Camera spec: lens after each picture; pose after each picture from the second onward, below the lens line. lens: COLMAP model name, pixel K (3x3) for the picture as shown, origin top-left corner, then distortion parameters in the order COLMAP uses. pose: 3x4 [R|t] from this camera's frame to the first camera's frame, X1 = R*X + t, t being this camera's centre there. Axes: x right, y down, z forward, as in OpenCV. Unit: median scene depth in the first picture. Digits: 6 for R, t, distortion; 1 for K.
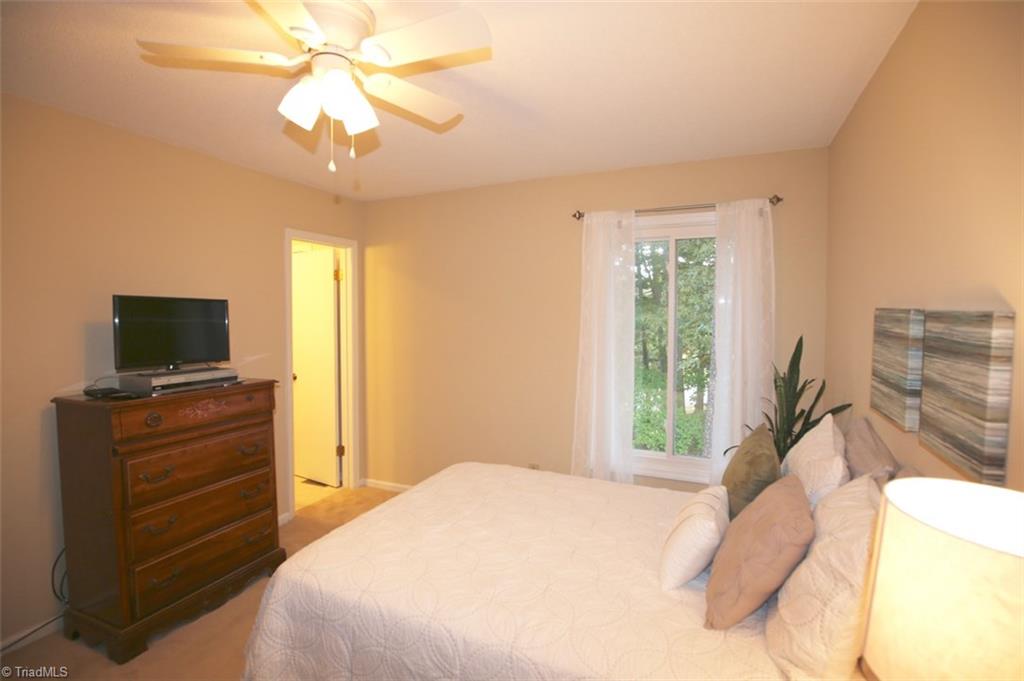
lens RADIAL K [[476.4, 0, 509.1], [0, 476.4, 335.0], [0, 0, 1]] dist [-0.028630, 0.001638]
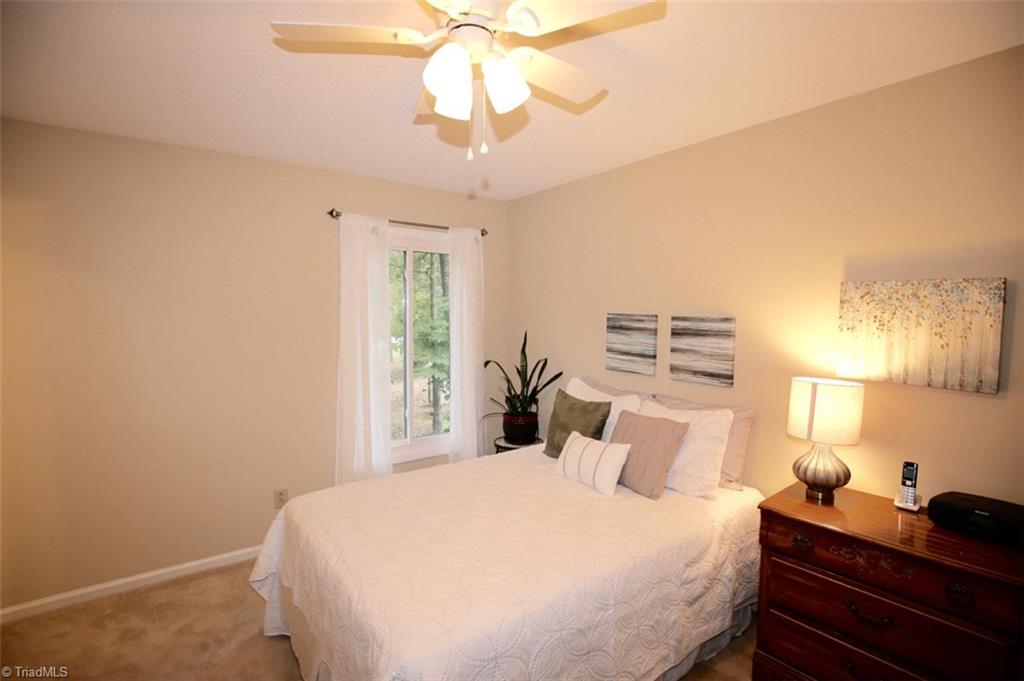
lens RADIAL K [[476.4, 0, 509.1], [0, 476.4, 335.0], [0, 0, 1]] dist [-0.028630, 0.001638]
pose [[0.521270, -0.028632, 0.852912, -0.565026], [0.031053, 0.999412, 0.014572, -0.008768], [-0.852827, 0.018889, 0.521852, 0.226280]]
